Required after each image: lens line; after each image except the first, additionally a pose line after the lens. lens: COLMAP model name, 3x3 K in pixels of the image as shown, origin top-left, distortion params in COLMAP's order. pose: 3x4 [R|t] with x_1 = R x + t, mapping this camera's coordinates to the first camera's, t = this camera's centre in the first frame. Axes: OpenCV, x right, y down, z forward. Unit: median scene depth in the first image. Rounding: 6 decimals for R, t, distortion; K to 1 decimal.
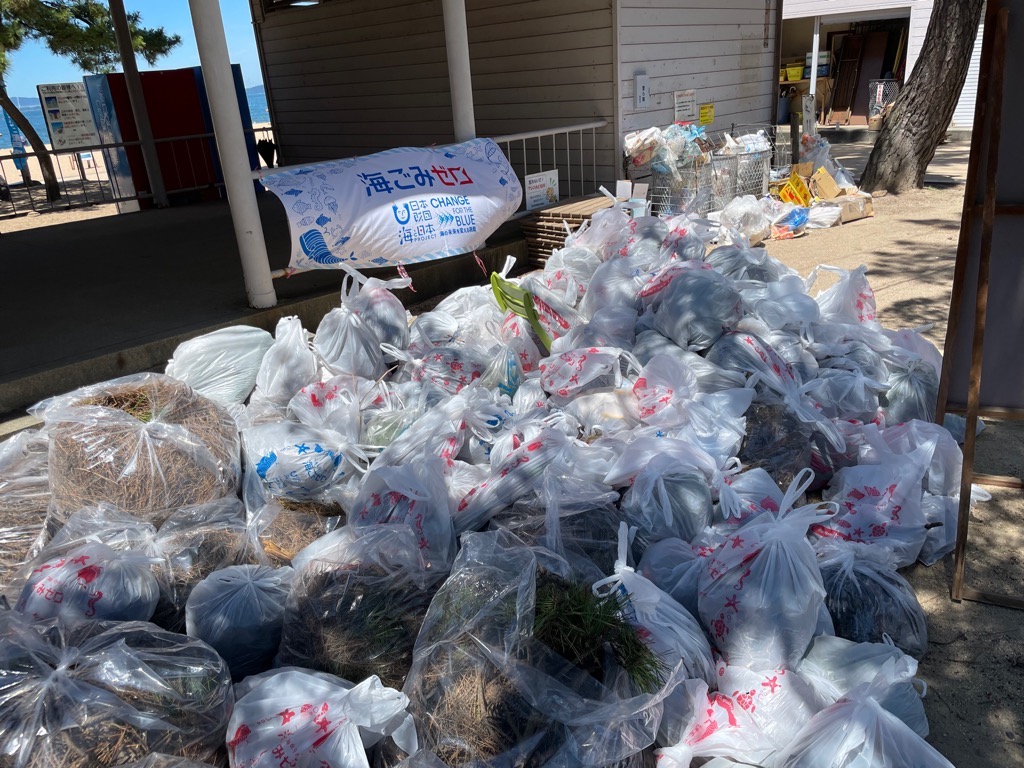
lens RADIAL K [[775.0, 0, 512.0], [0, 775.0, 384.0], [0, 0, 1]] dist [-0.003300, -0.001163]
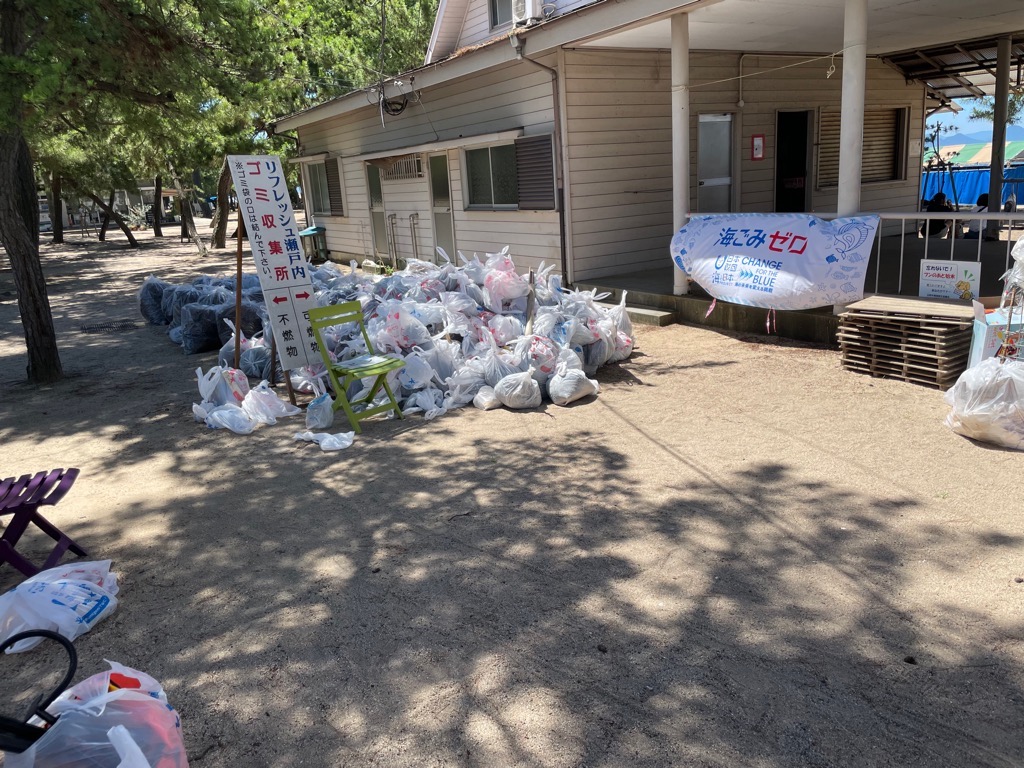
lens RADIAL K [[775.0, 0, 512.0], [0, 775.0, 384.0], [0, 0, 1]] dist [-0.003300, -0.001163]
pose [[-0.269318, 0.326063, -0.906174, 1.209852], [-0.278012, 0.874558, 0.397313, -0.455494], [0.922051, 0.358930, -0.144885, 0.917259]]
